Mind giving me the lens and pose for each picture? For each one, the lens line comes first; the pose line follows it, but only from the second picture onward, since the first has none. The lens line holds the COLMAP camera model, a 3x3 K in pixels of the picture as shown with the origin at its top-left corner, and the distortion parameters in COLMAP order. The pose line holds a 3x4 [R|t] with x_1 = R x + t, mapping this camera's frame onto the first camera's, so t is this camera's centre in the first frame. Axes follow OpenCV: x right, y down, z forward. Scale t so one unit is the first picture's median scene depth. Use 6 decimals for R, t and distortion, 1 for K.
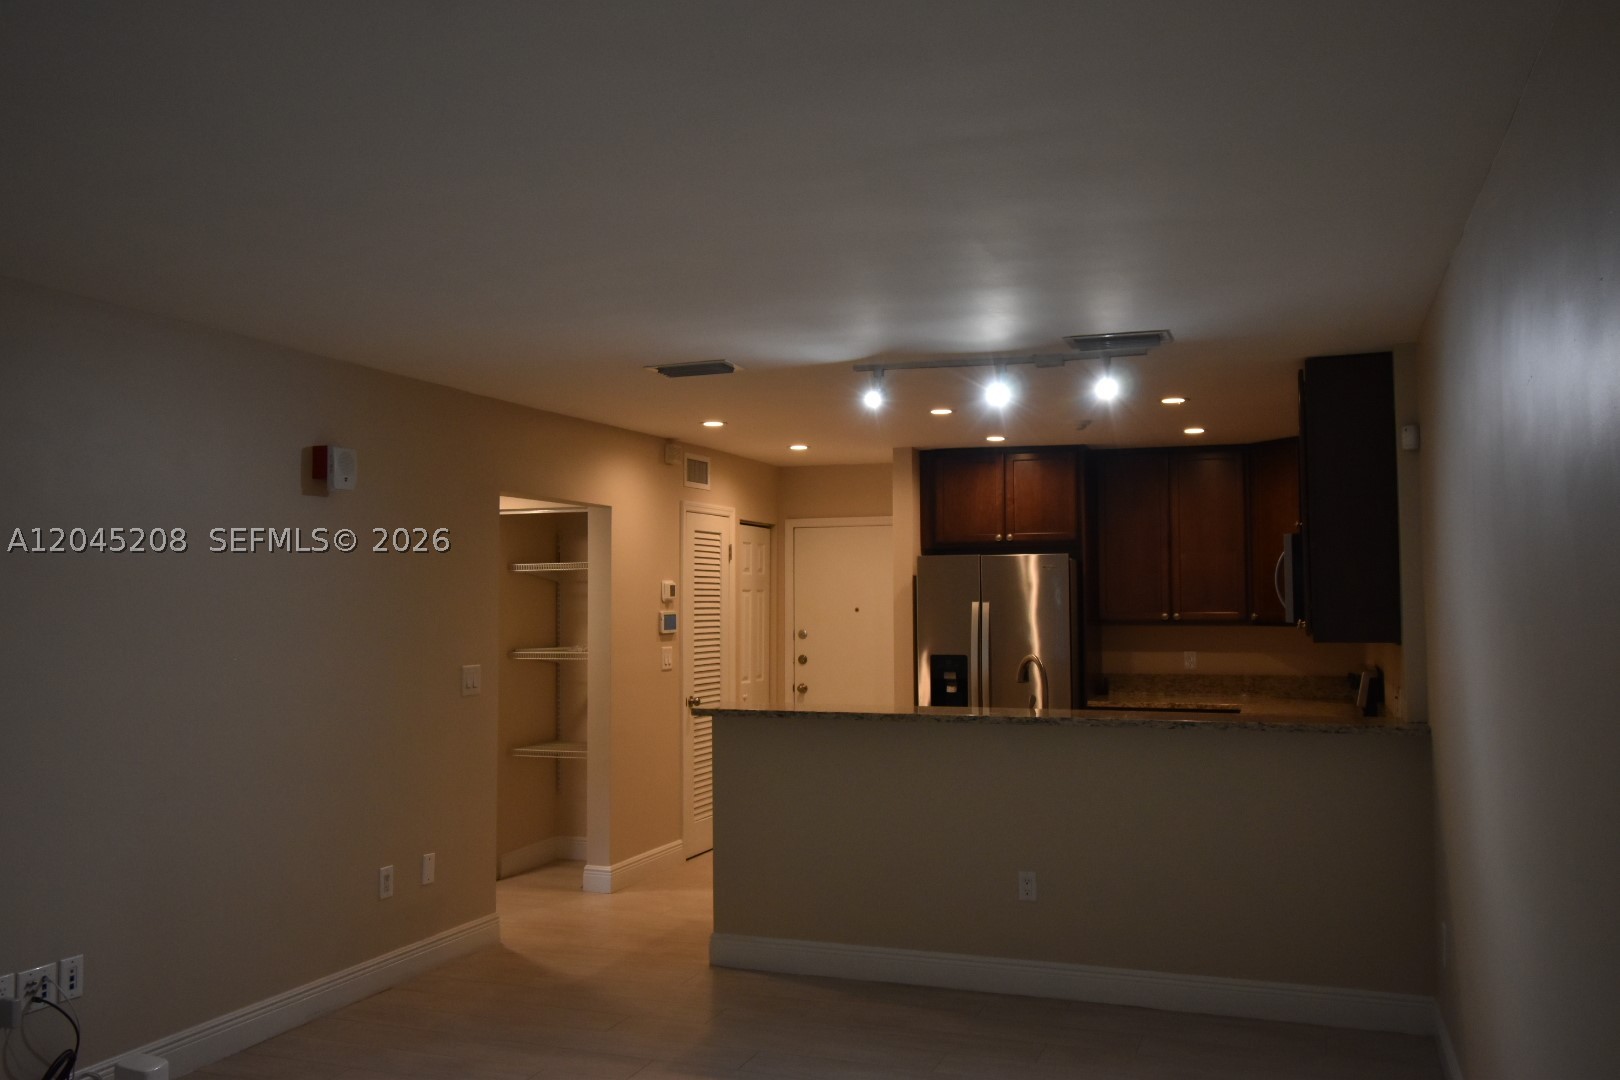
lens RADIAL K [[1382.8, 0, 814.2], [0, 1382.8, 535.0], [0, 0, 1]] dist [0.006383, 0.004007]
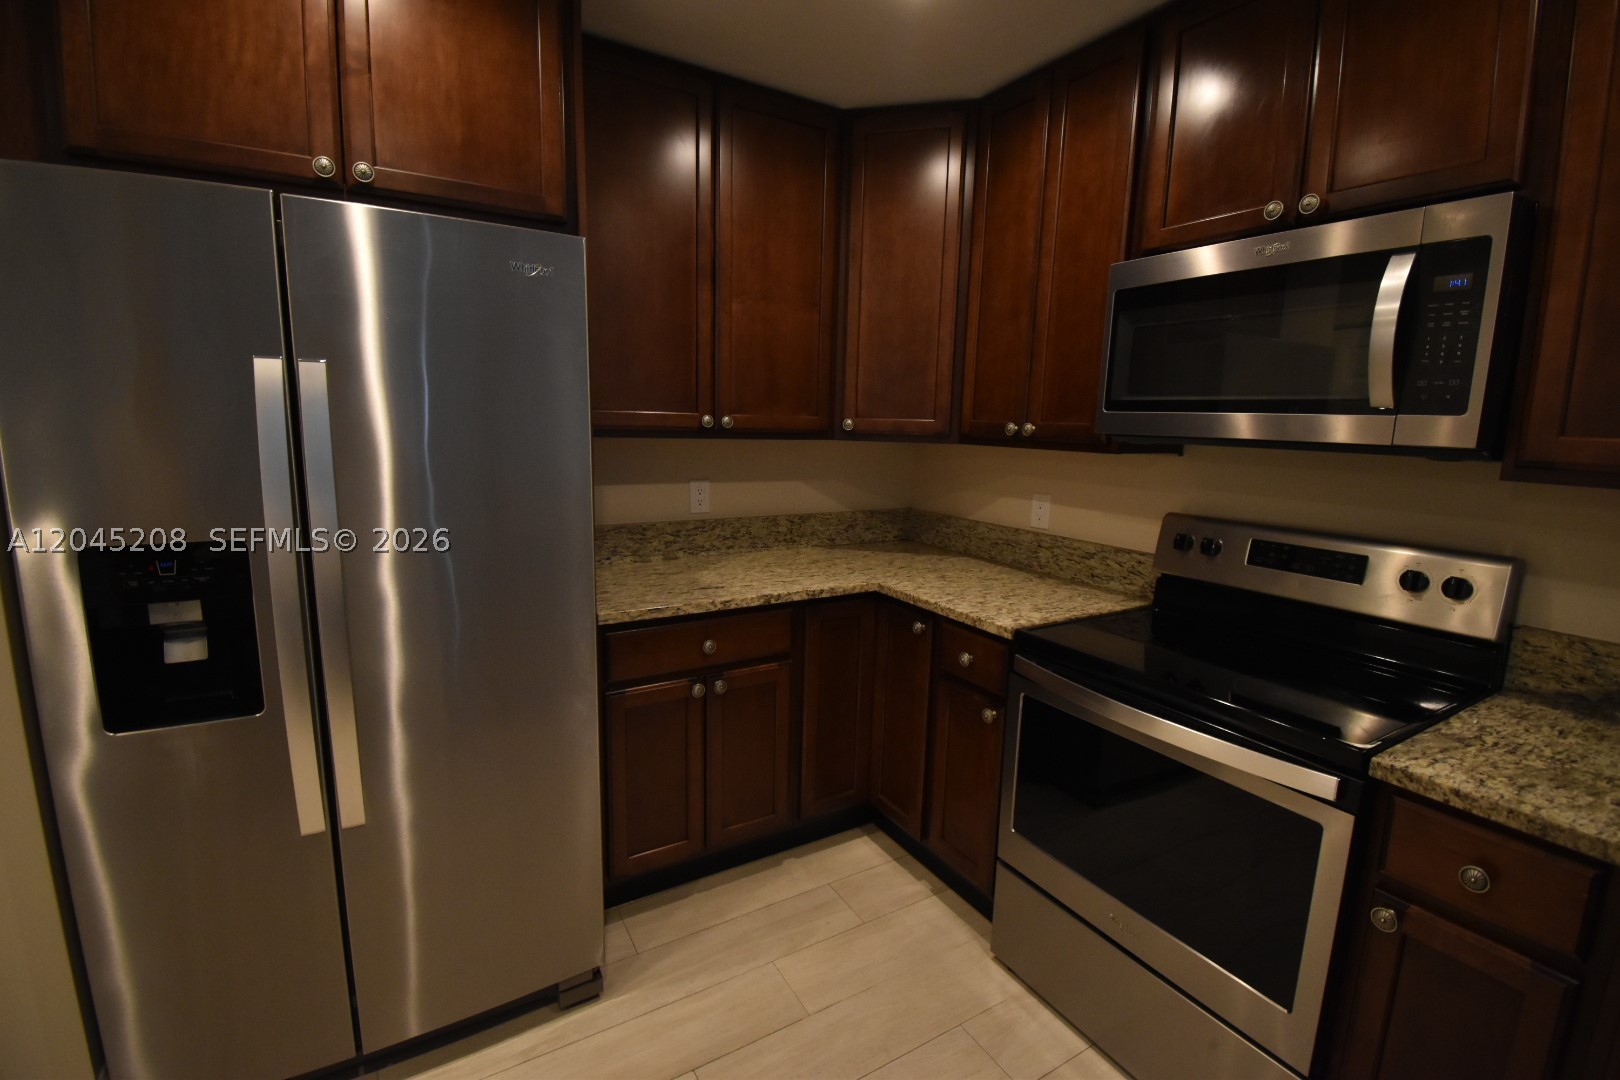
lens RADIAL K [[713.7, 0, 808.8], [0, 713.7, 535.9], [0, 0, 1]] dist [-0.004797, -0.007720]
pose [[0.644690, -0.102170, 0.757586, 0.070265], [-0.064529, 0.980218, 0.187107, 0.047865], [-0.761716, -0.169512, 0.625344, 0.781571]]
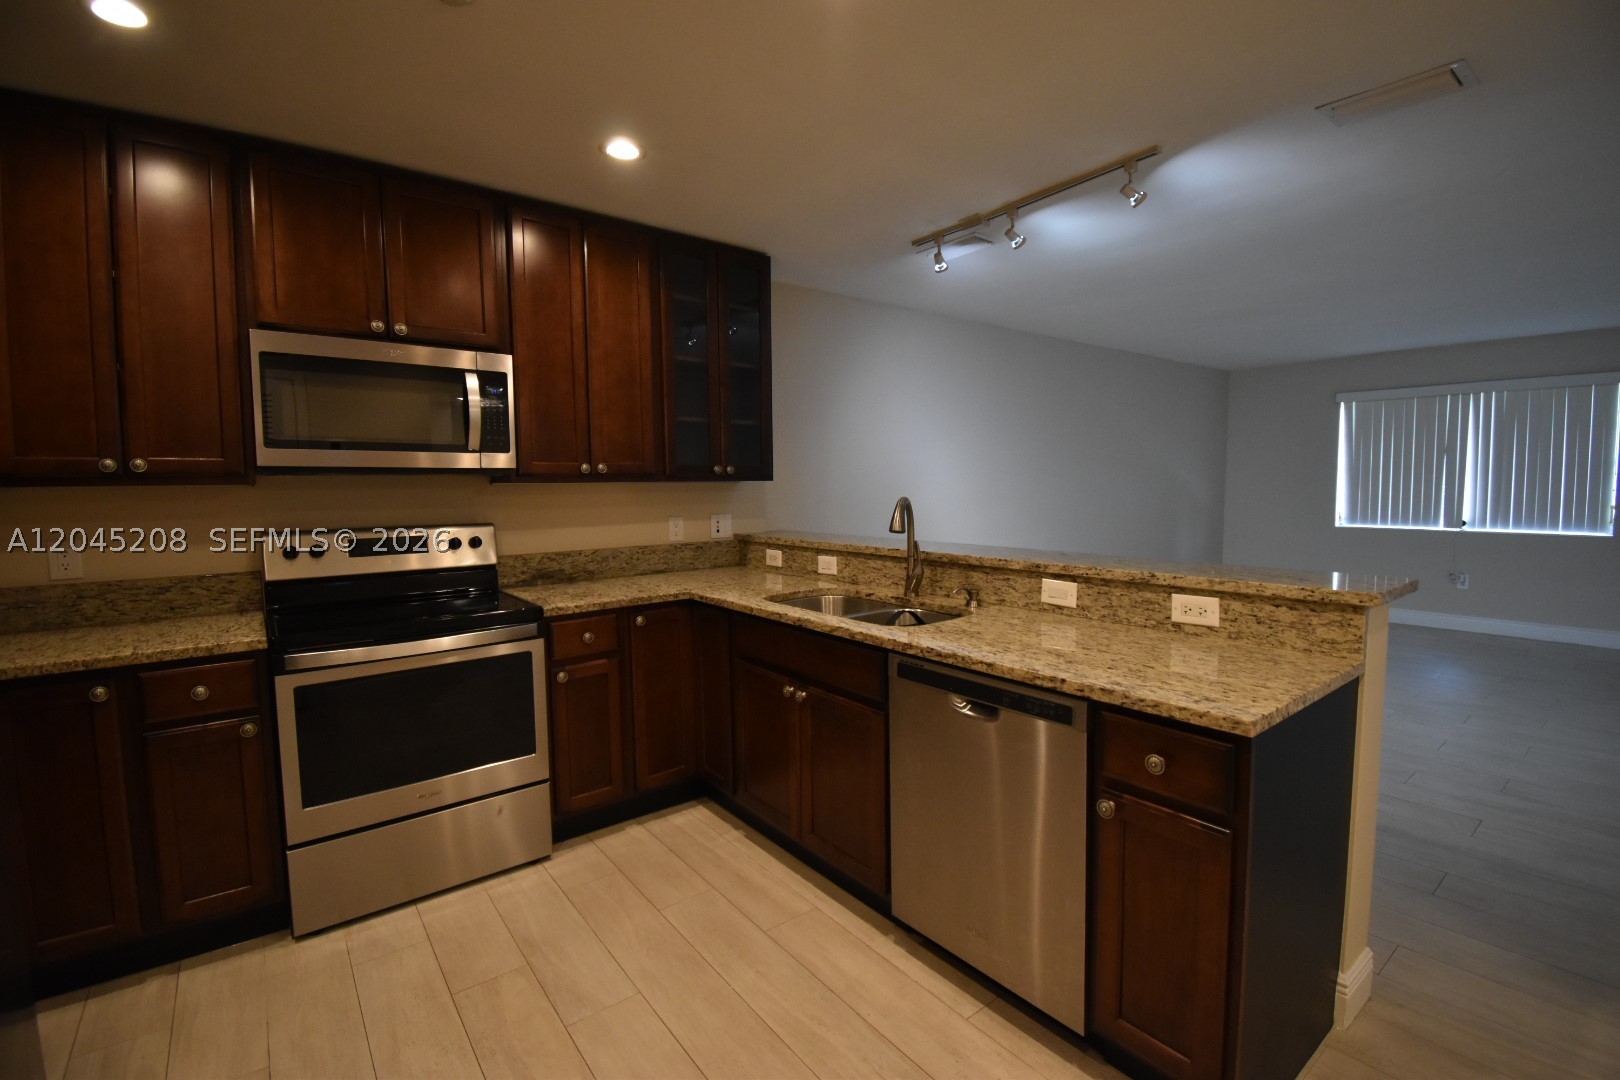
lens RADIAL K [[713.7, 0, 813.7], [0, 713.7, 533.2], [0, 0, 1]] dist [-0.004797, -0.007720]
pose [[-0.841777, -0.023962, 0.539293, -0.014899], [-0.010408, 0.999549, 0.028165, 0.066843], [-0.539725, 0.018096, -0.841647, 0.963942]]
